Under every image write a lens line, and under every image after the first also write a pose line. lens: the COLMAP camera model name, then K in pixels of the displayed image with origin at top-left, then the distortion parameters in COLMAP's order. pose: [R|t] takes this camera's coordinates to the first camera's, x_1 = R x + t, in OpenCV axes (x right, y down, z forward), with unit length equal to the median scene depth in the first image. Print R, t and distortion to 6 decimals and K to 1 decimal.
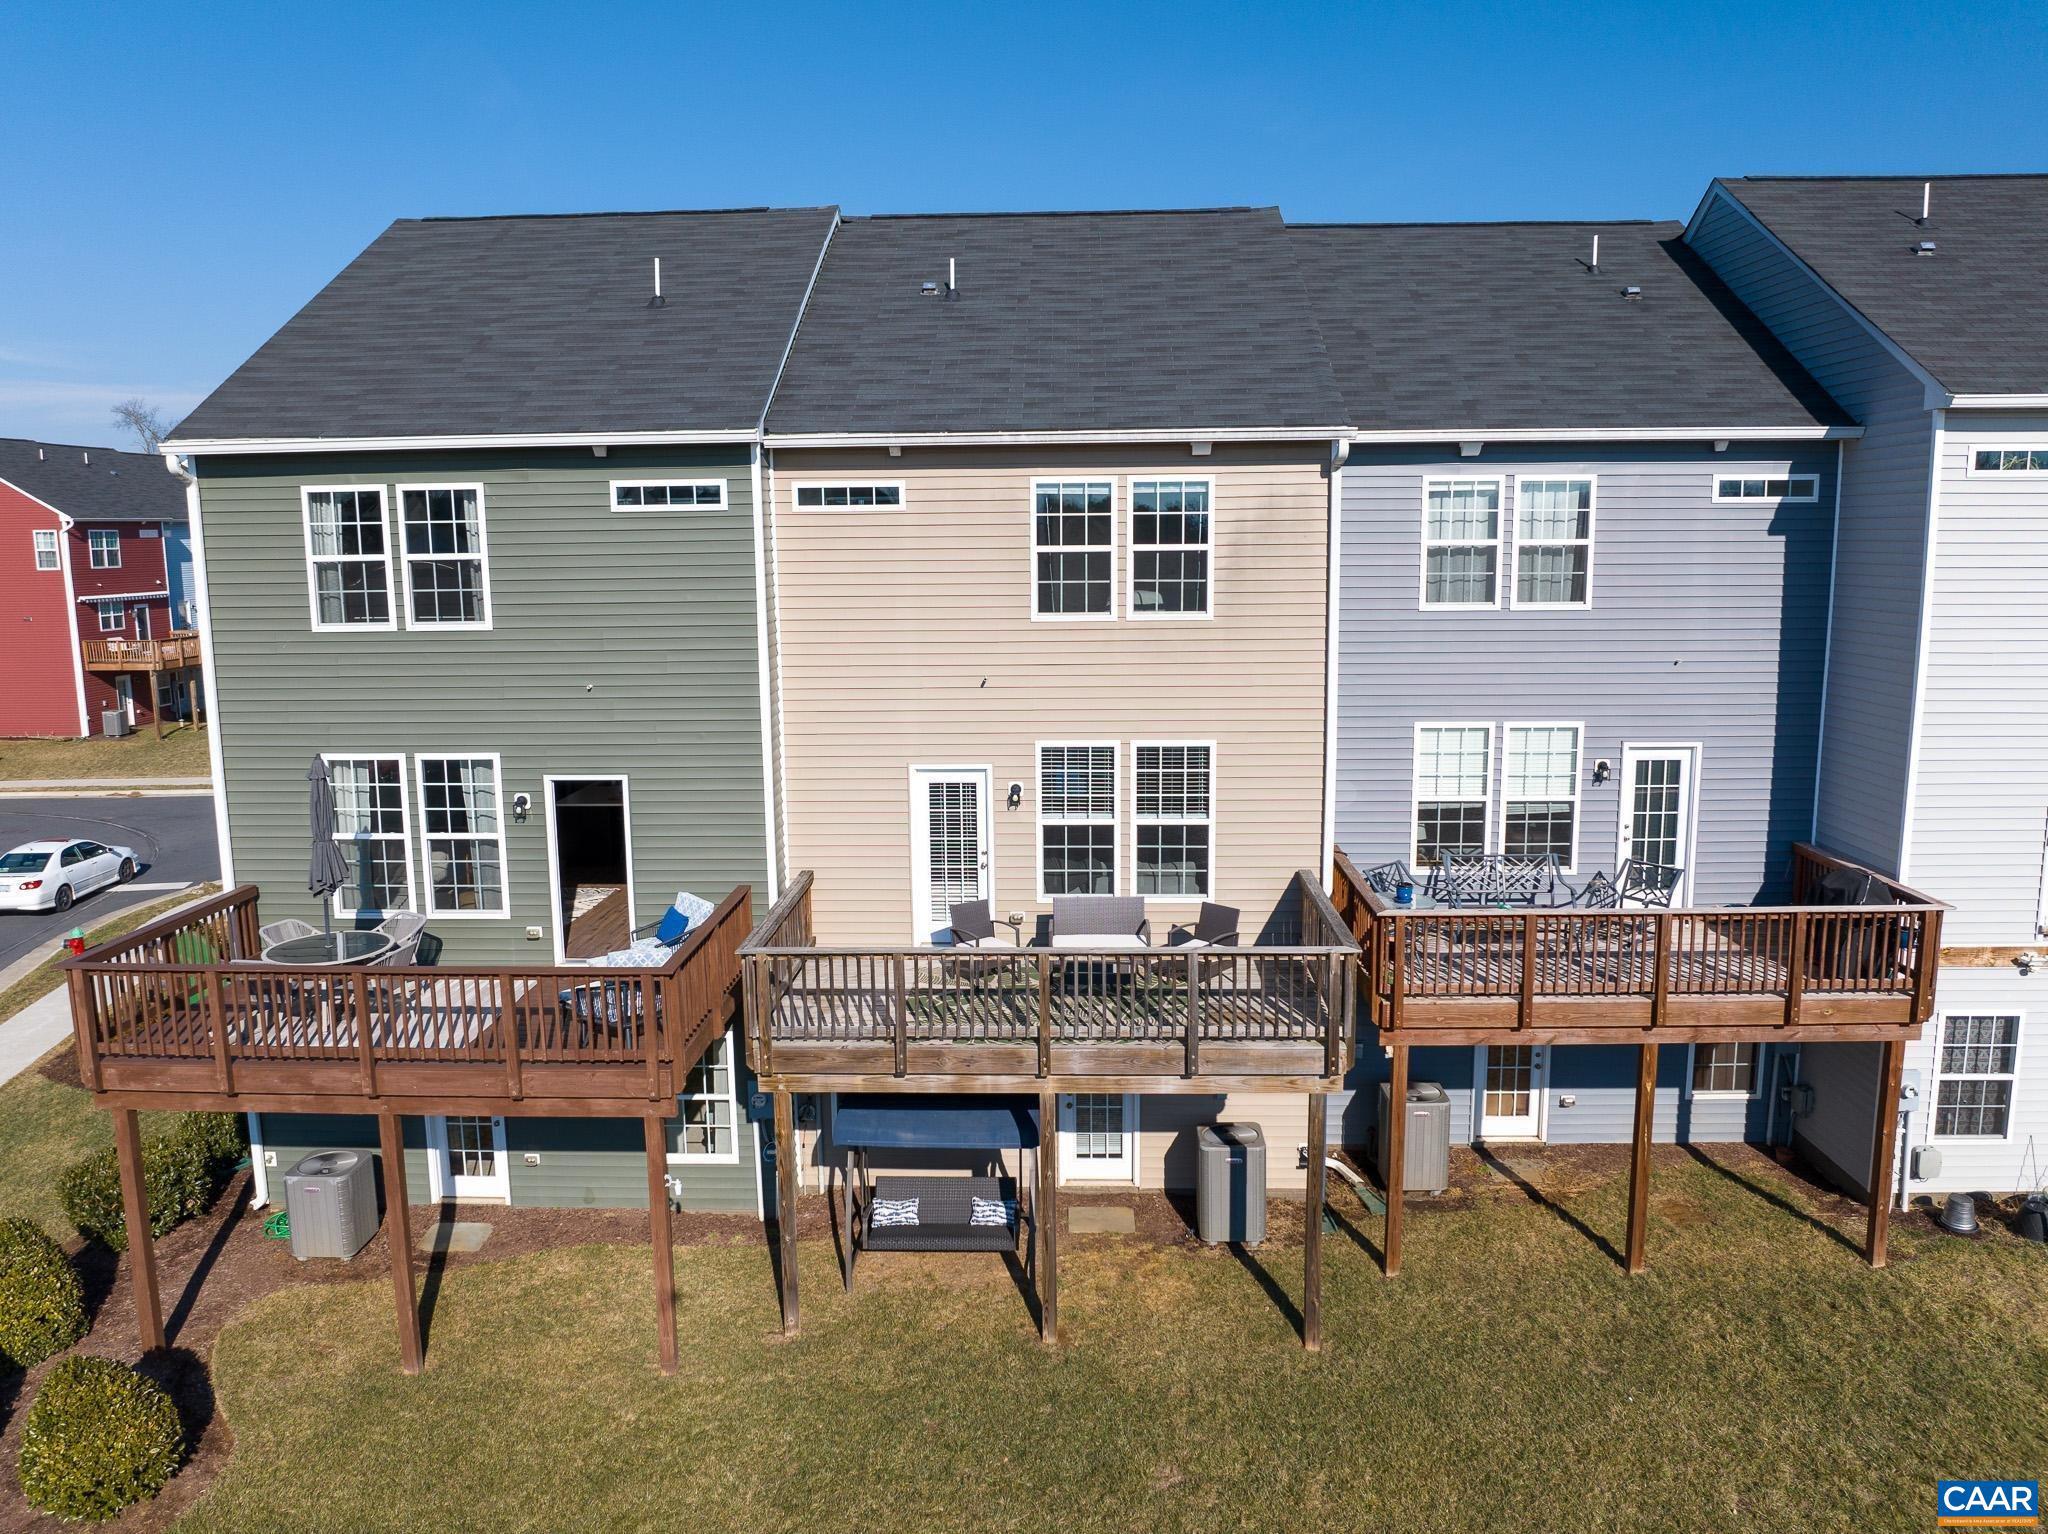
lens RADIAL K [[1445.3, 0, 1033.3], [0, 1445.3, 763.1], [0, 0, 1]] dist [-0.035595, -0.001830]
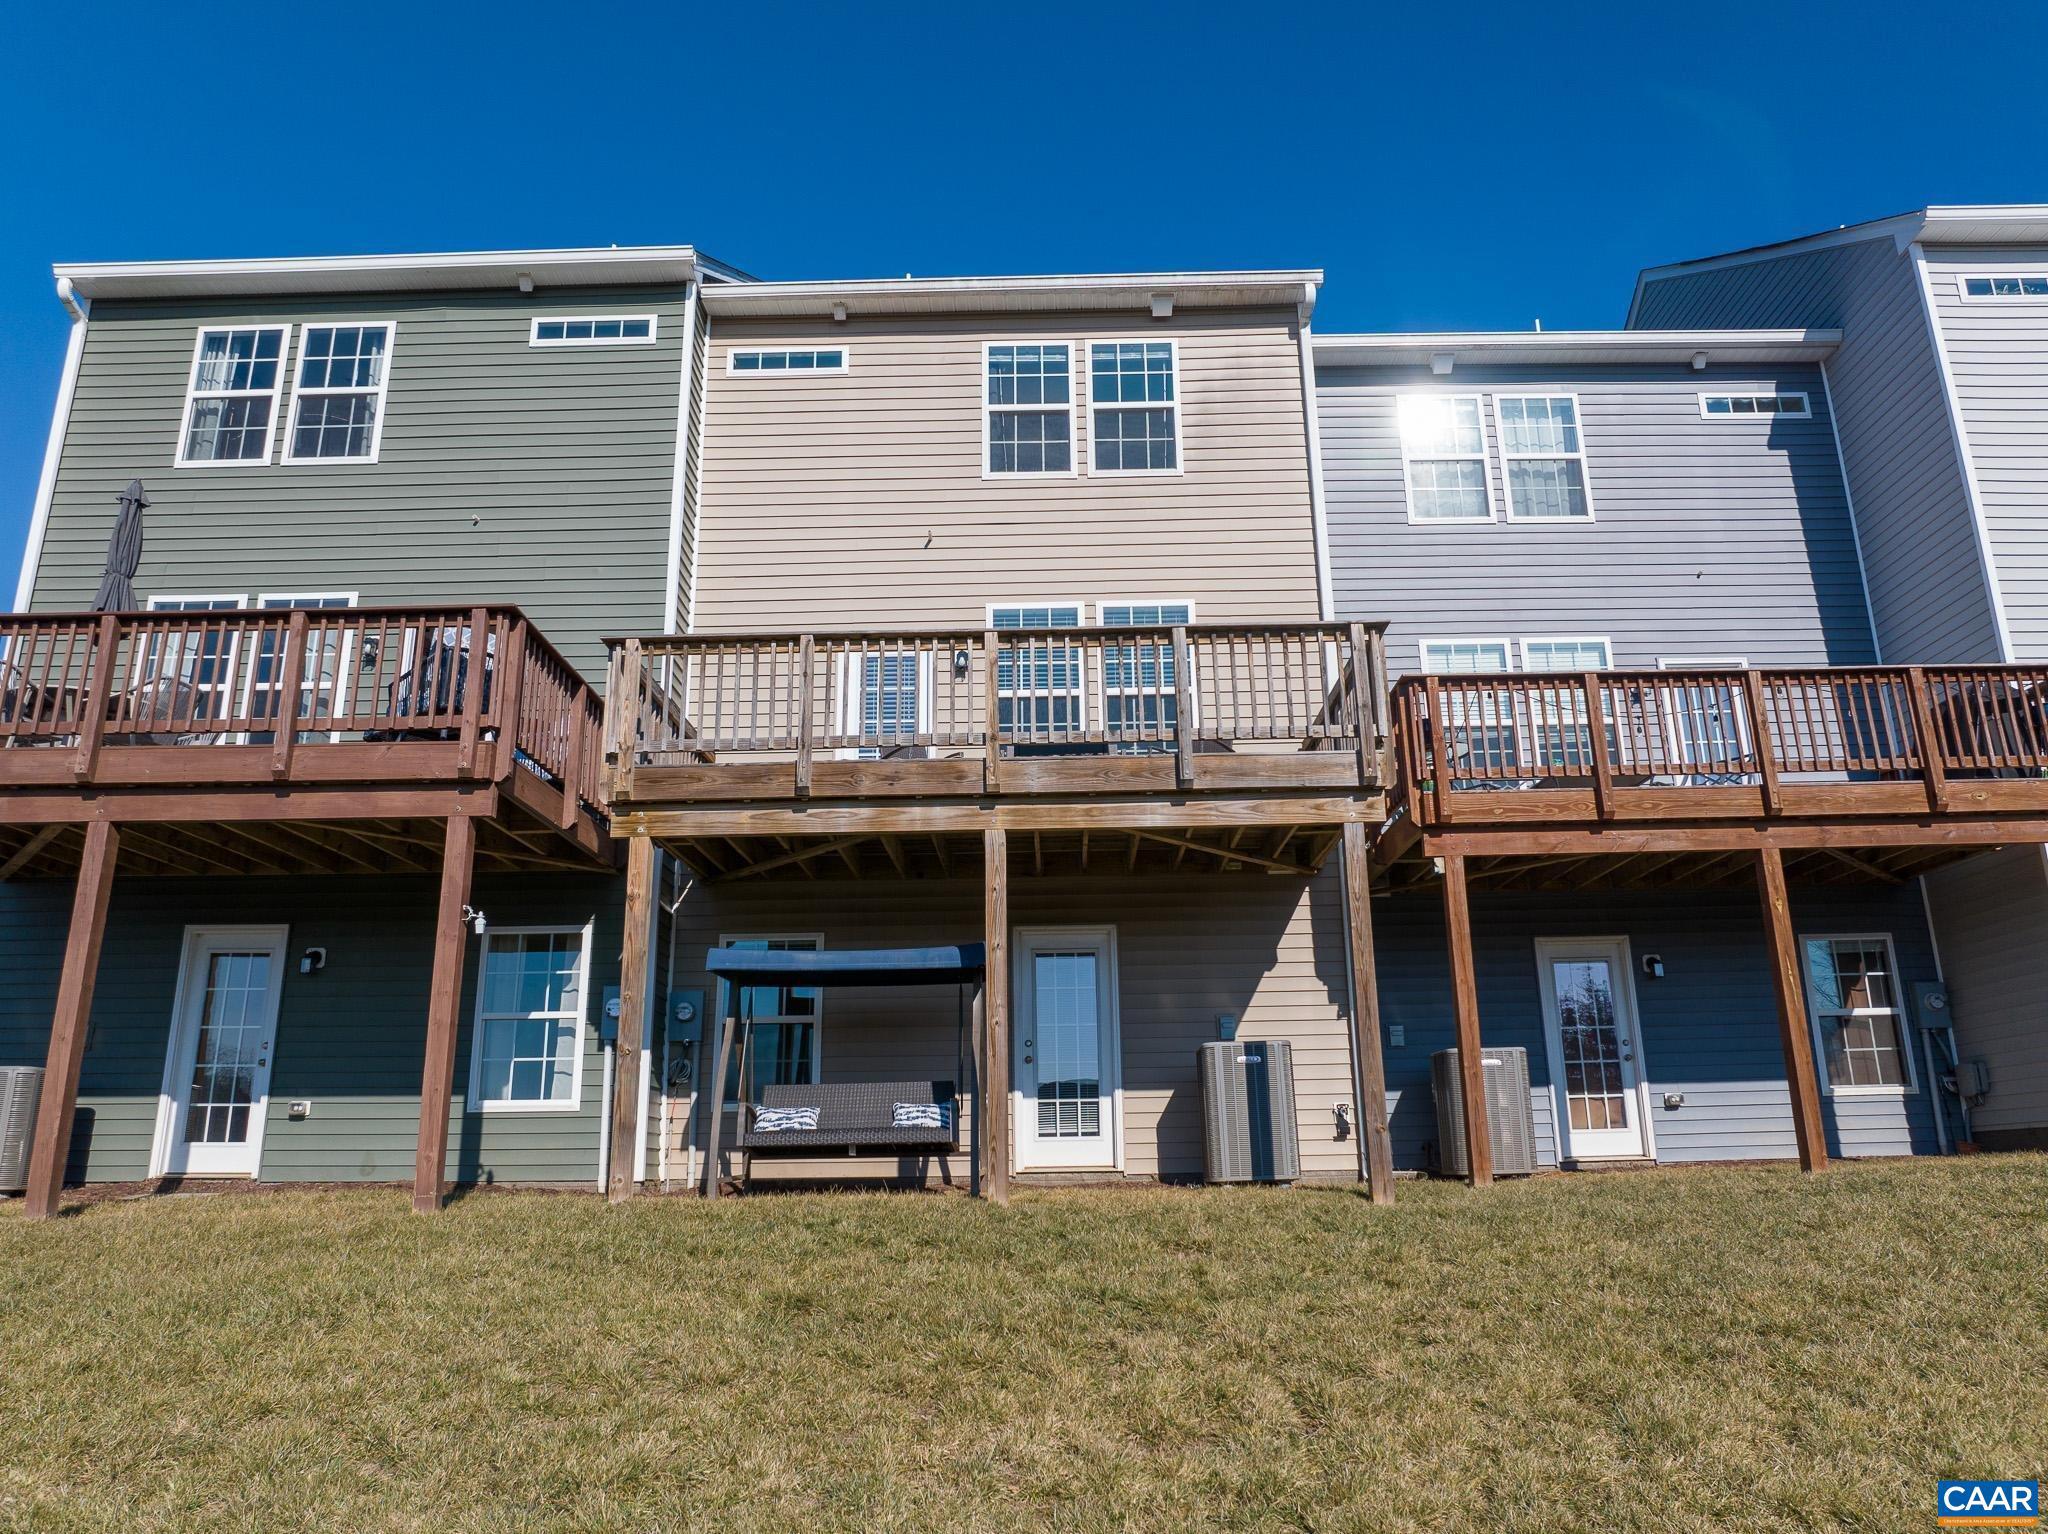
lens RADIAL K [[1445.3, 0, 1031.2], [0, 1445.3, 753.0], [0, 0, 1]] dist [-0.035595, -0.001830]
pose [[0.999763, 0.003129, 0.021567, 0.010169], [0.006387, 0.904110, -0.427253, 0.435871], [-0.020836, 0.427289, 0.903875, 0.256620]]
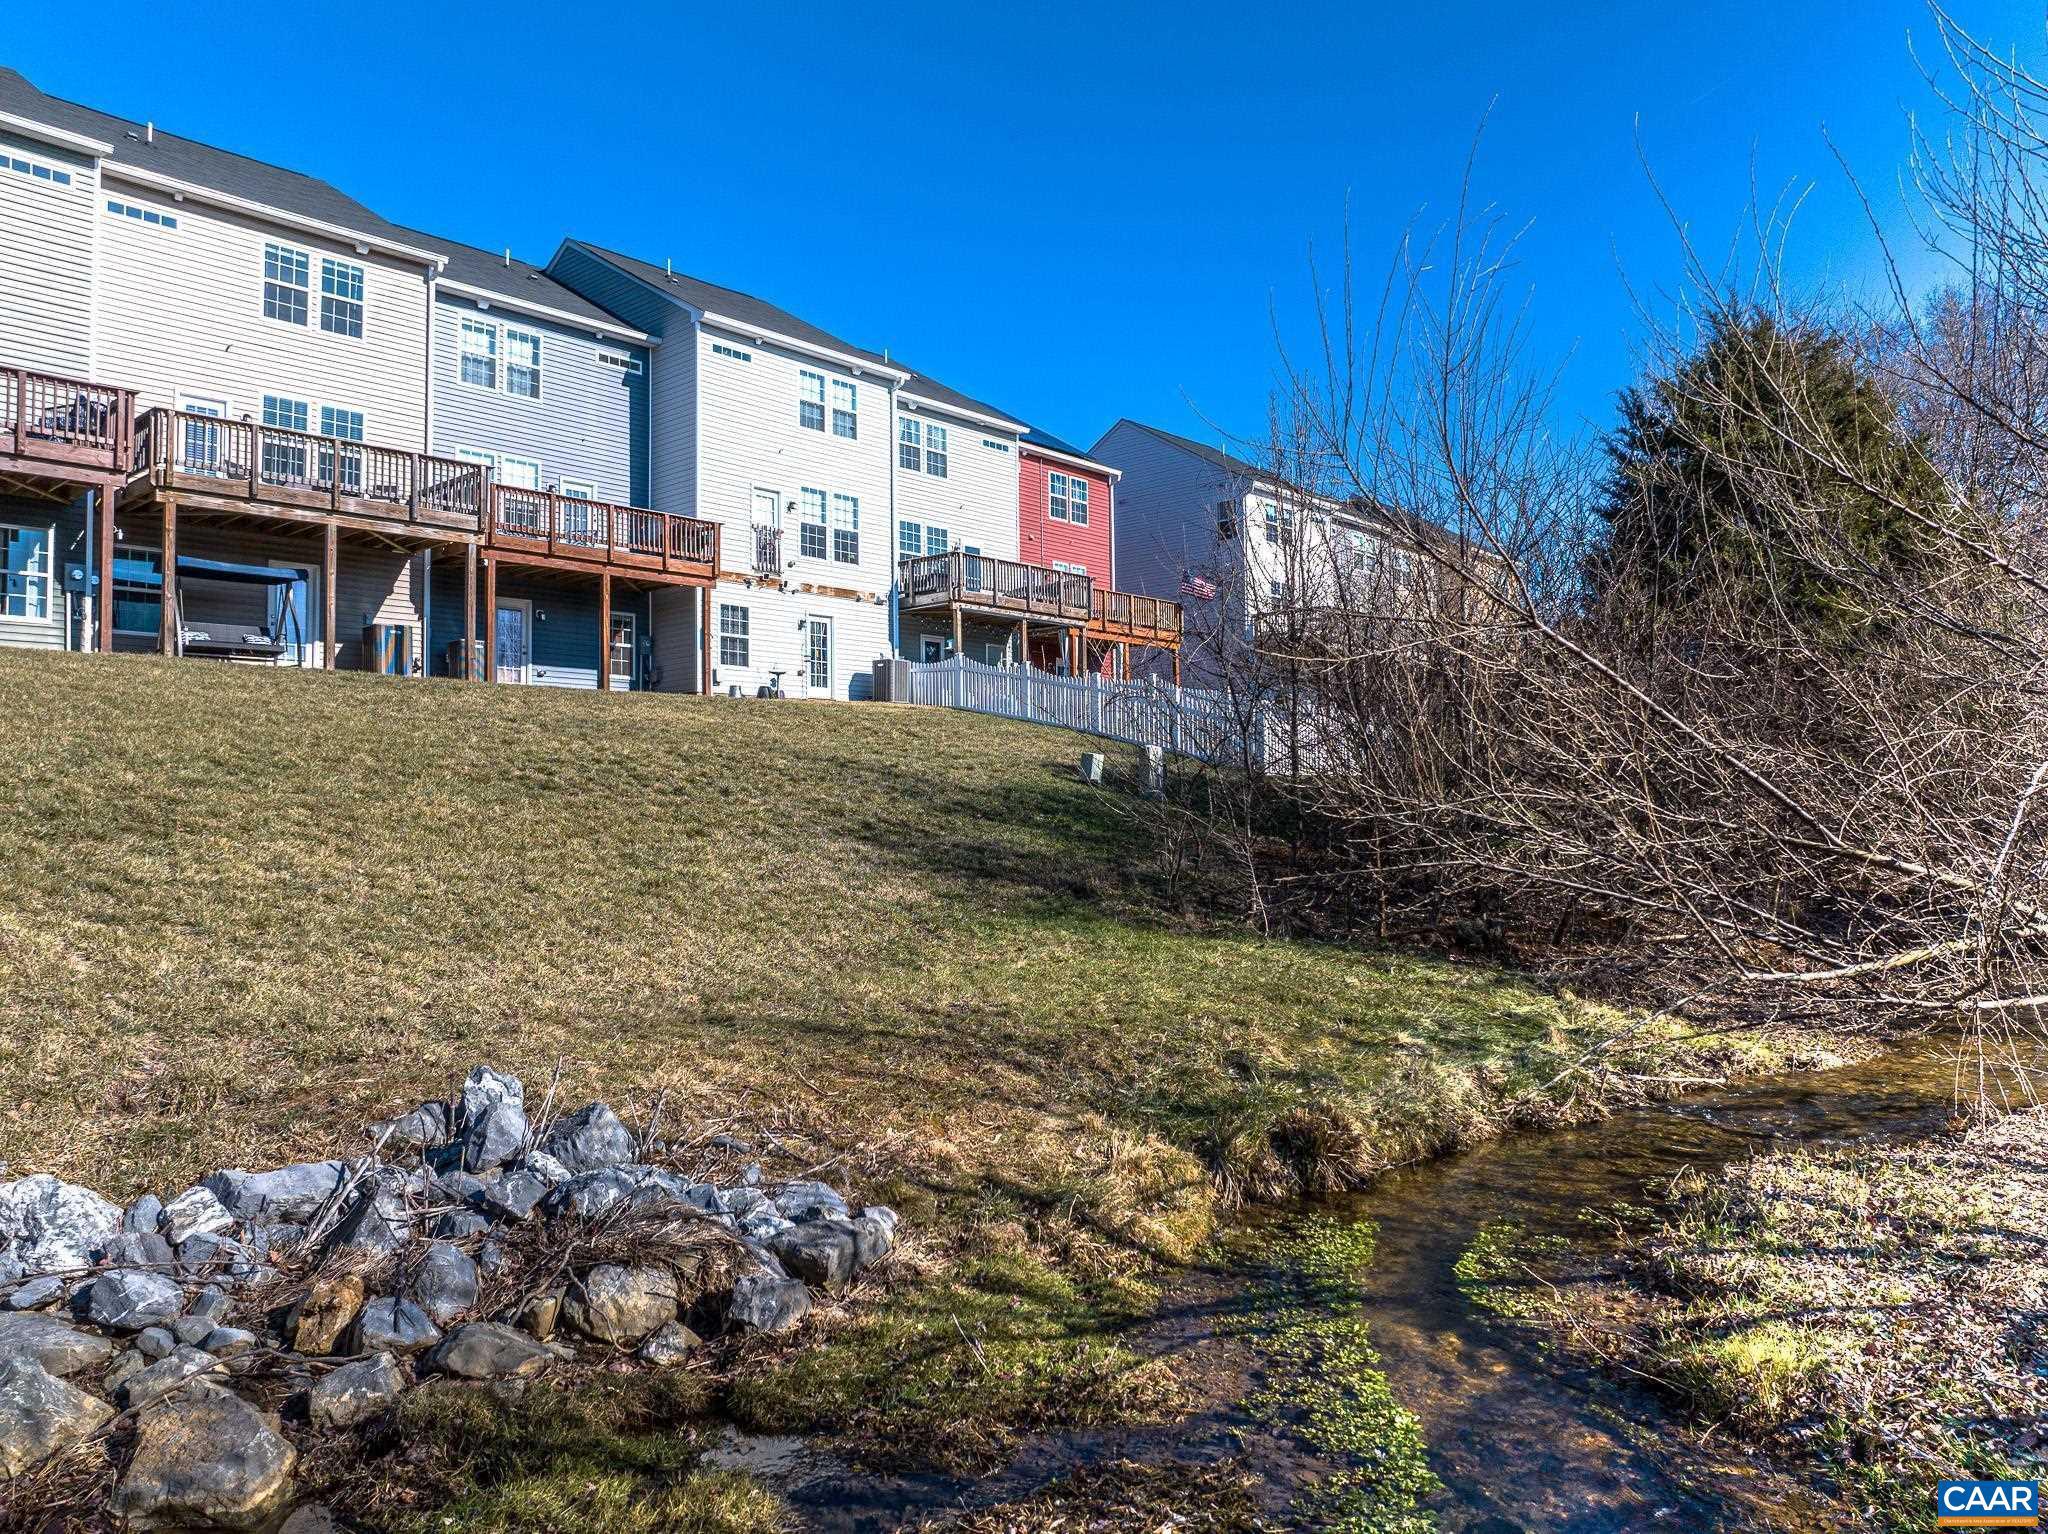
lens RADIAL K [[1445.3, 0, 1032.4], [0, 1445.3, 765.3], [0, 0, 1]] dist [-0.035595, -0.001830]
pose [[0.635478, 0.034607, 0.771343, -0.686433], [0.122581, 0.981803, -0.145040, 0.758086], [-0.762326, 0.186722, 0.619672, -0.617755]]
